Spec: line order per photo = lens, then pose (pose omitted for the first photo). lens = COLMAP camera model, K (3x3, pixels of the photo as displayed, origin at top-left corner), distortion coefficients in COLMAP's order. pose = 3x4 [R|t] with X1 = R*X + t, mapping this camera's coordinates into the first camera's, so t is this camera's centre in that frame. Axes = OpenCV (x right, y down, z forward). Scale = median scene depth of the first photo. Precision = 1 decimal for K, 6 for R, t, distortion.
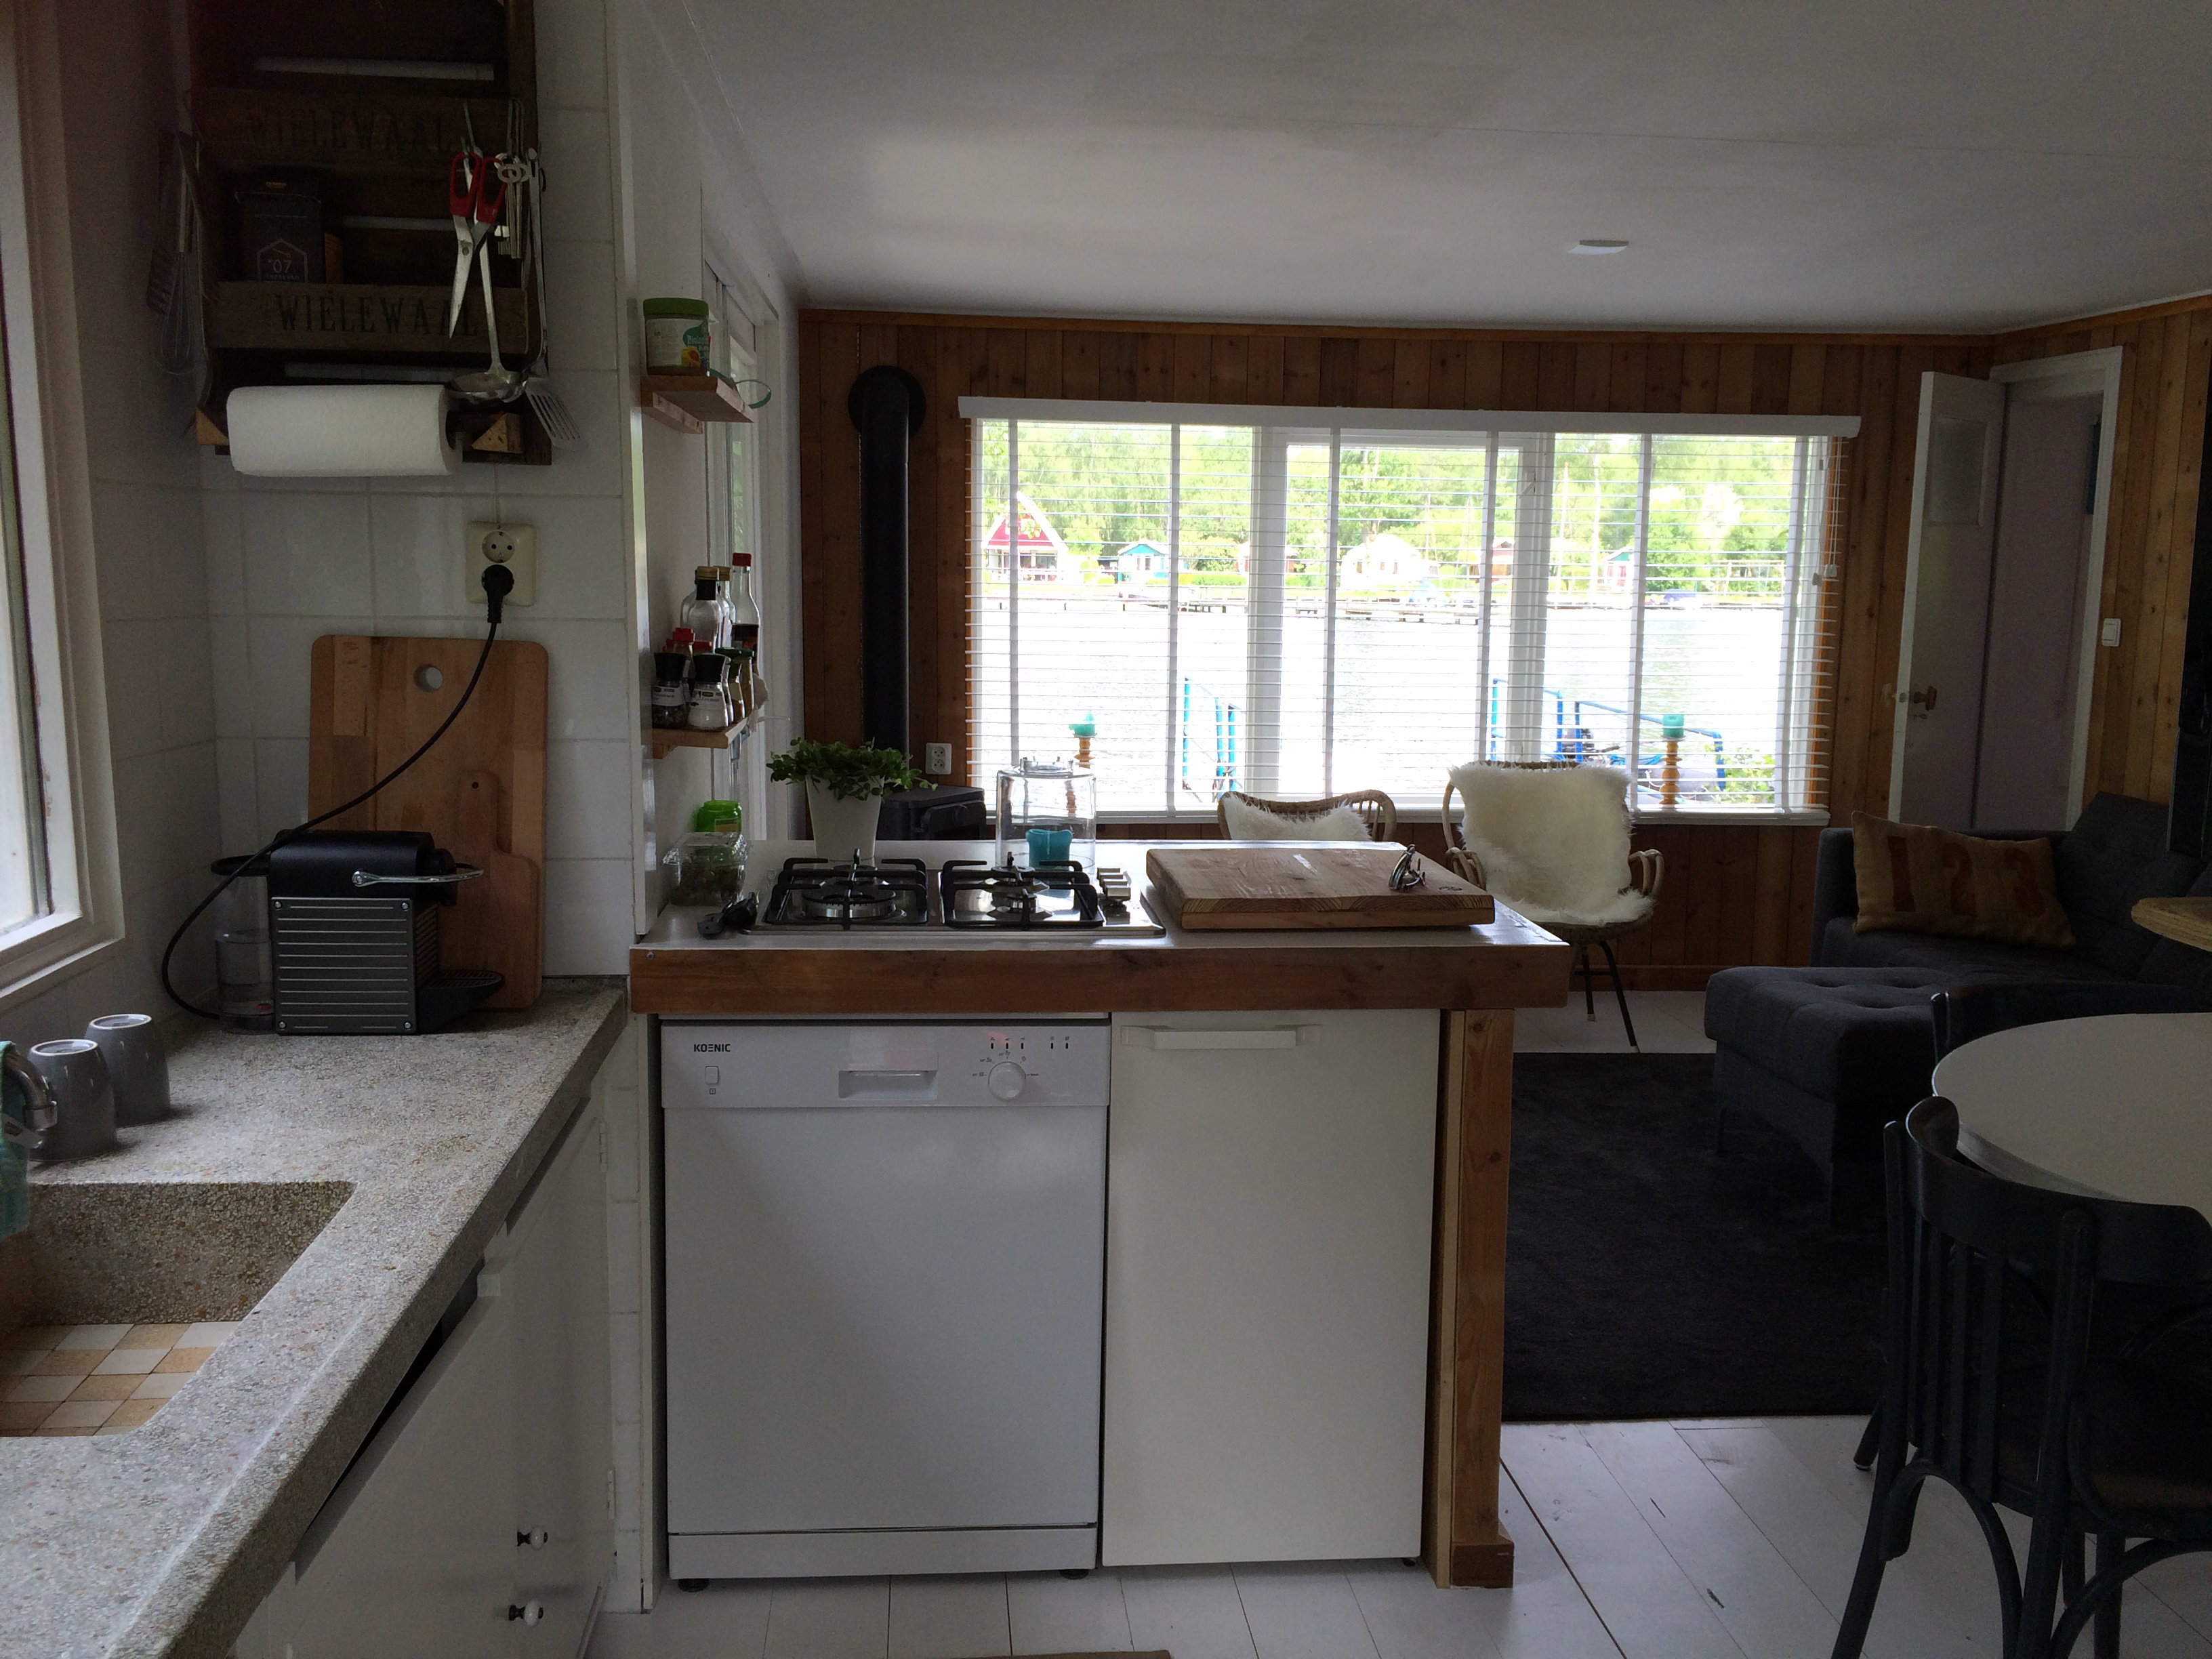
lens RADIAL K [[1898.4, 0, 1103.6], [0, 1898.4, 828.9], [0, 0, 1]] dist [0.018973, -0.017226]
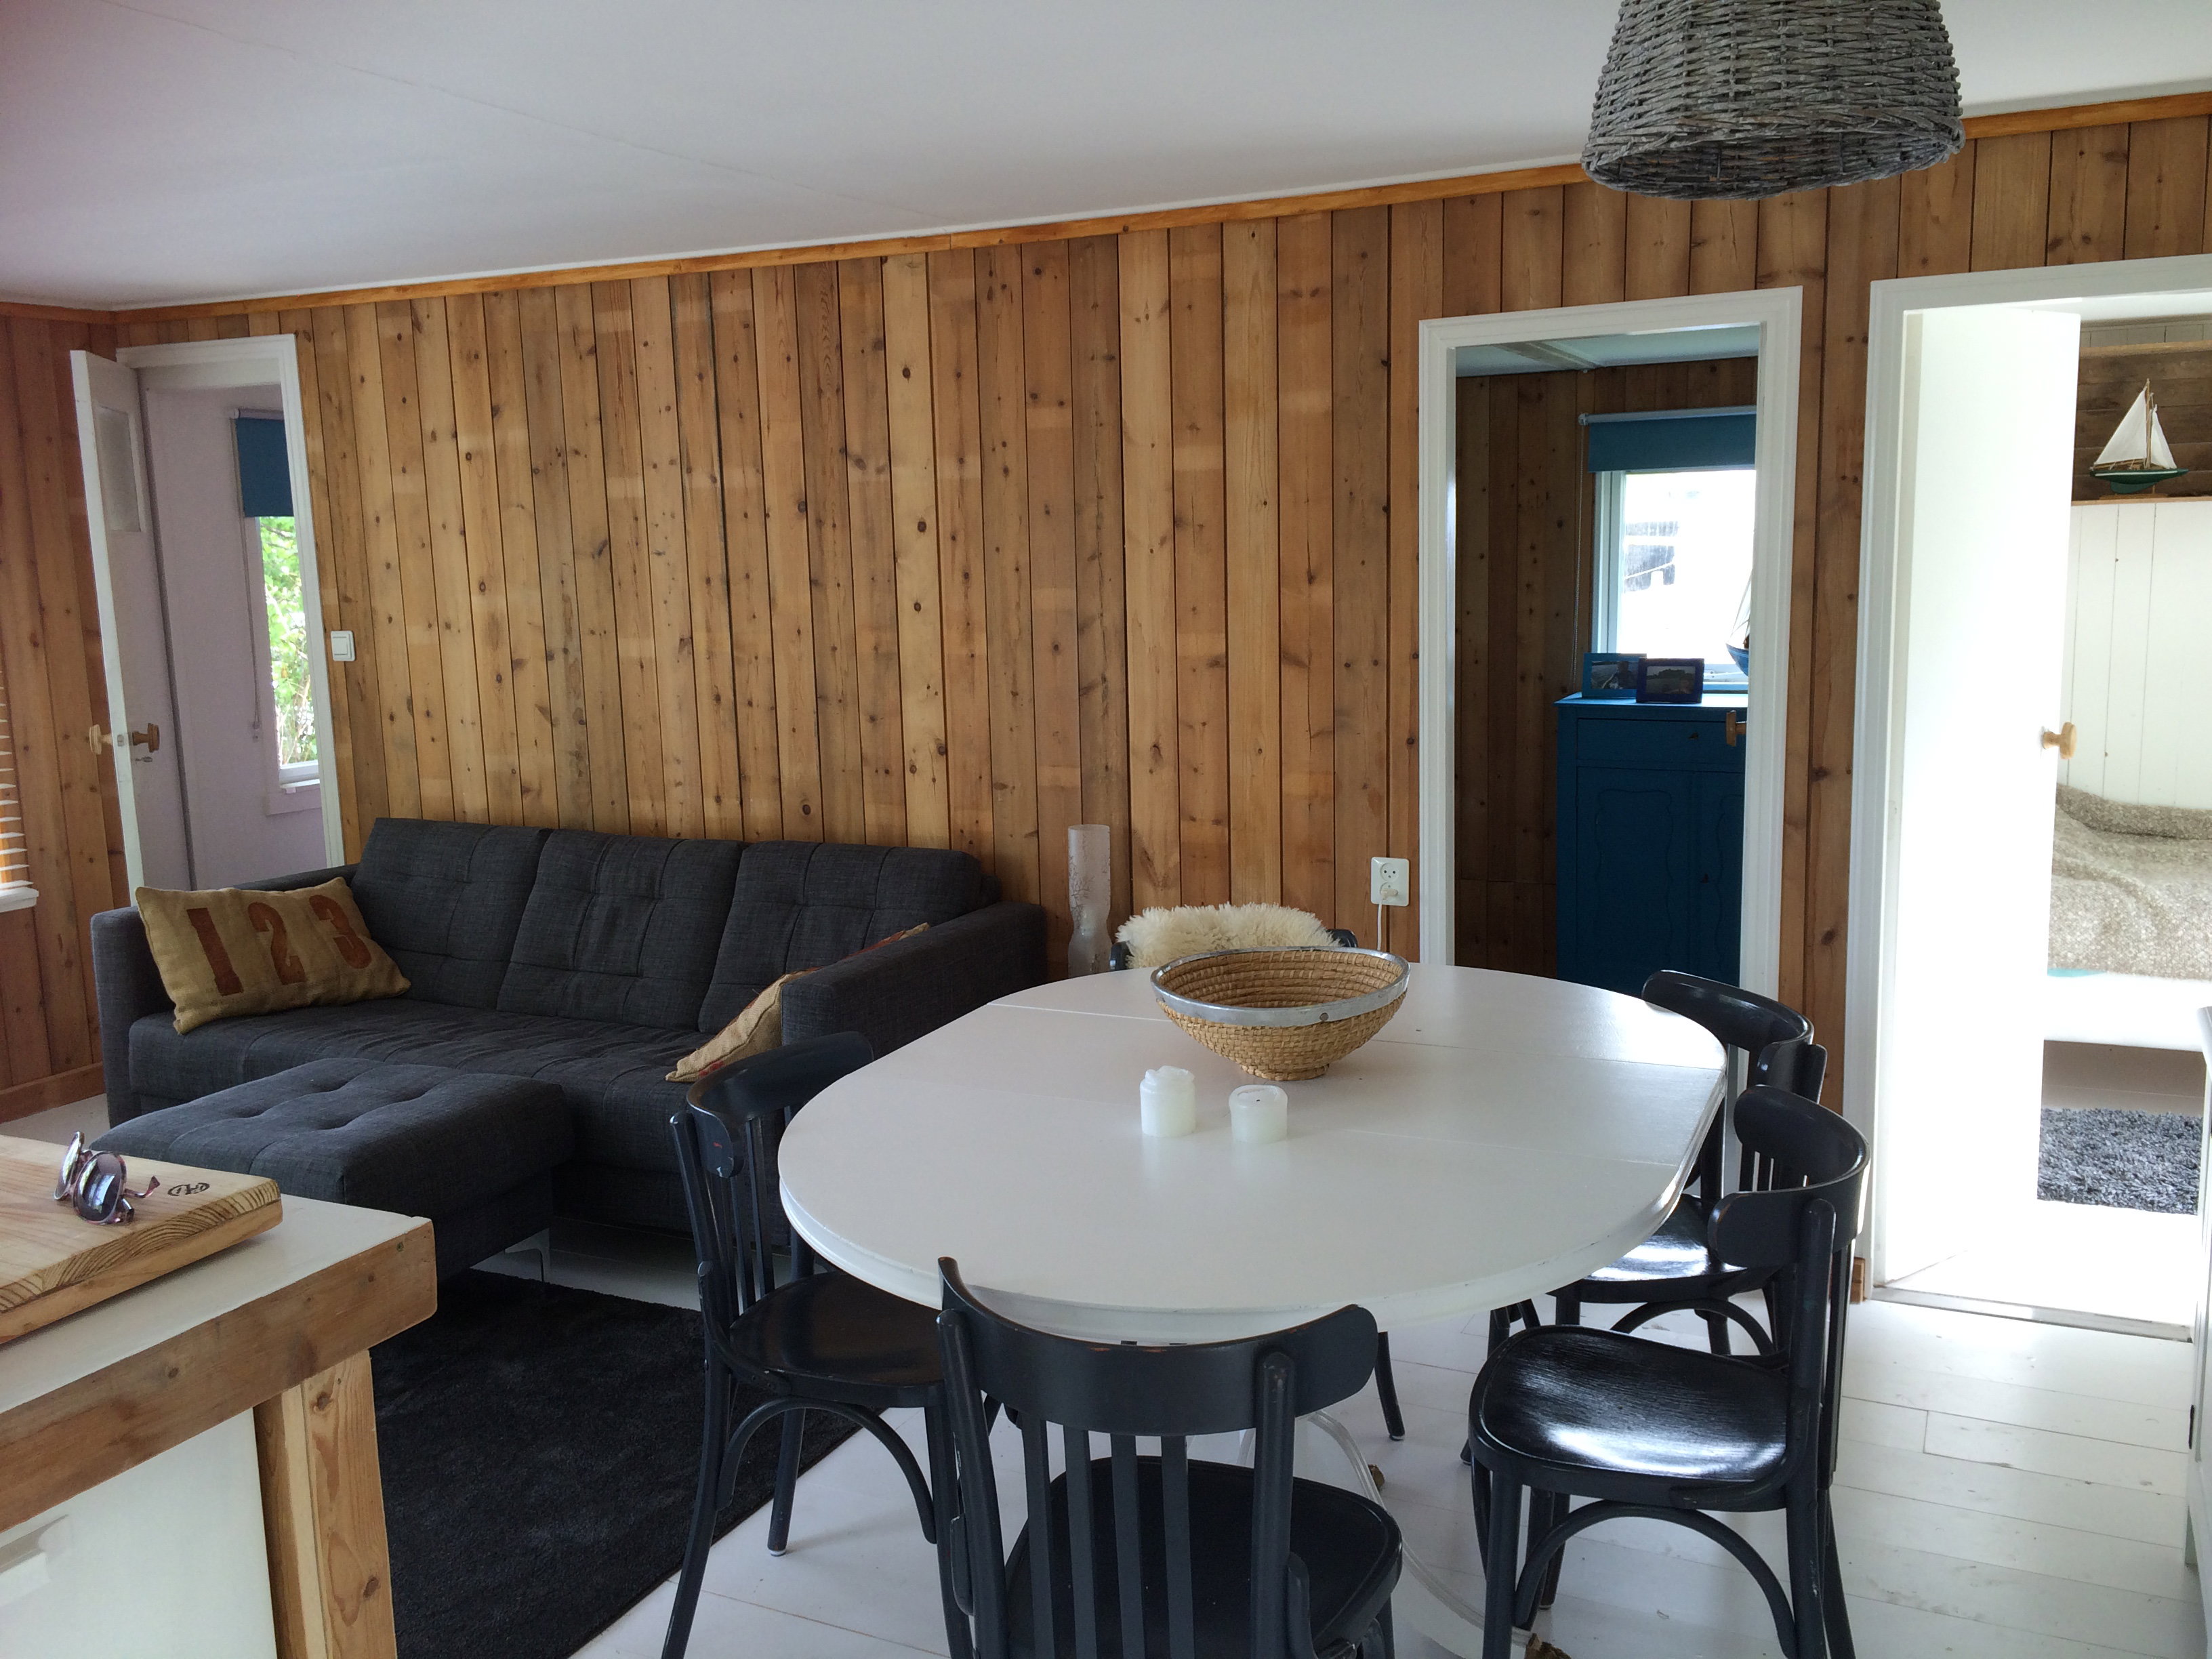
lens RADIAL K [[1898.4, 0, 1107.9], [0, 1898.4, 837.8], [0, 0, 1]] dist [0.018973, -0.017226]
pose [[0.517298, -0.160893, 0.840545, -0.074287], [0.153085, 0.983724, 0.094086, -0.043401], [-0.842002, 0.080004, 0.533509, 0.210482]]
